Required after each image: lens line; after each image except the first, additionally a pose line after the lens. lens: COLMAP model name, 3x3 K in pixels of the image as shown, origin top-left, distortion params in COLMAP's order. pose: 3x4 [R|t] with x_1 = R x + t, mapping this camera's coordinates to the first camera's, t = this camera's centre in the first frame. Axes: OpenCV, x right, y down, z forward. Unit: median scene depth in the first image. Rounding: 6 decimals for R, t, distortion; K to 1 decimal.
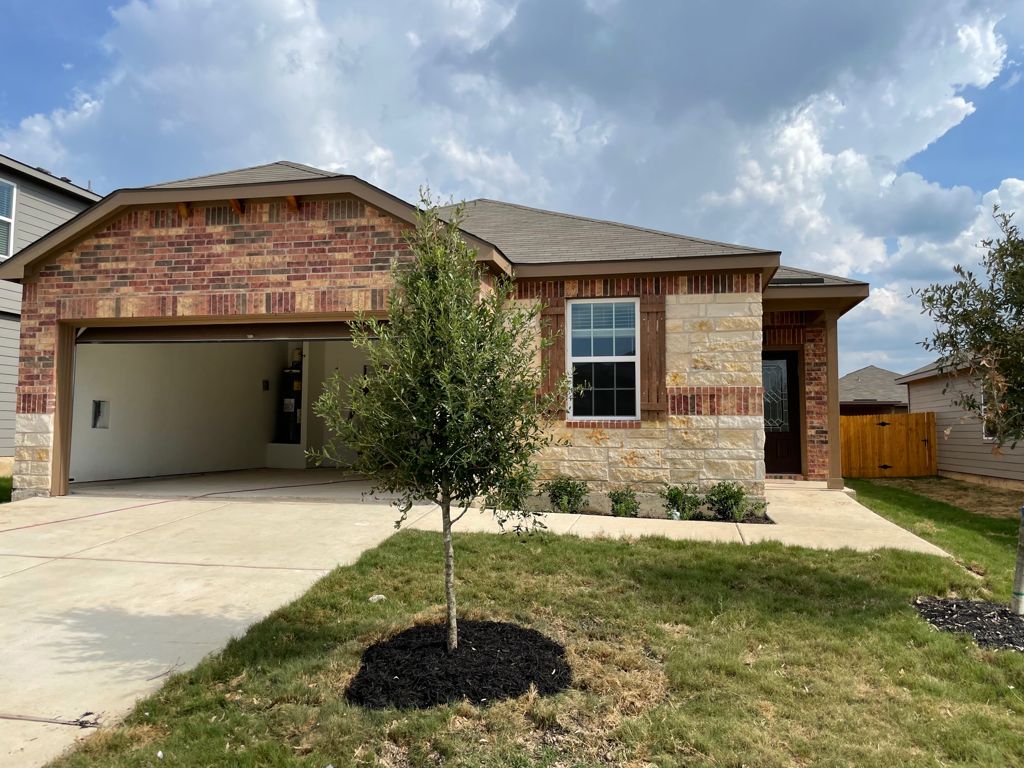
lens RADIAL K [[755.4, 0, 528.0], [0, 755.4, 382.1], [0, 0, 1]] dist [0.079975, -0.113585]
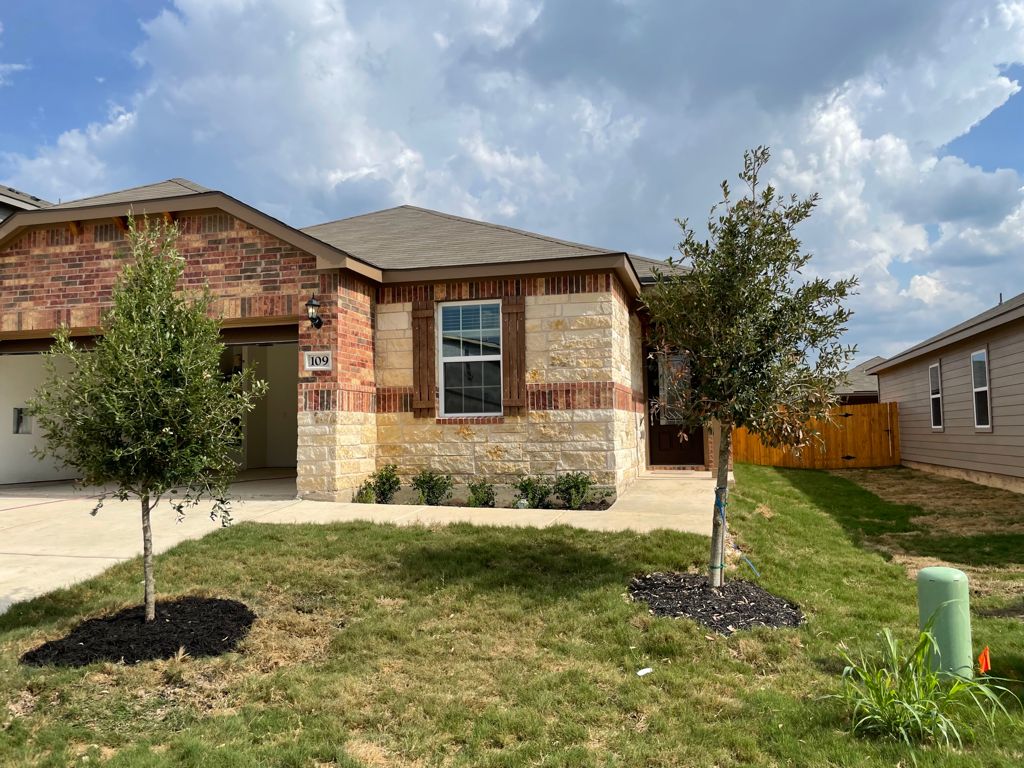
lens RADIAL K [[755.4, 0, 528.0], [0, 755.4, 382.1], [0, 0, 1]] dist [0.079975, -0.113585]
pose [[0.999091, -0.022531, -0.036188, 0.221872], [0.022565, 0.999745, 0.000531, 0.003768], [0.036166, -0.001347, 0.999345, -0.048997]]
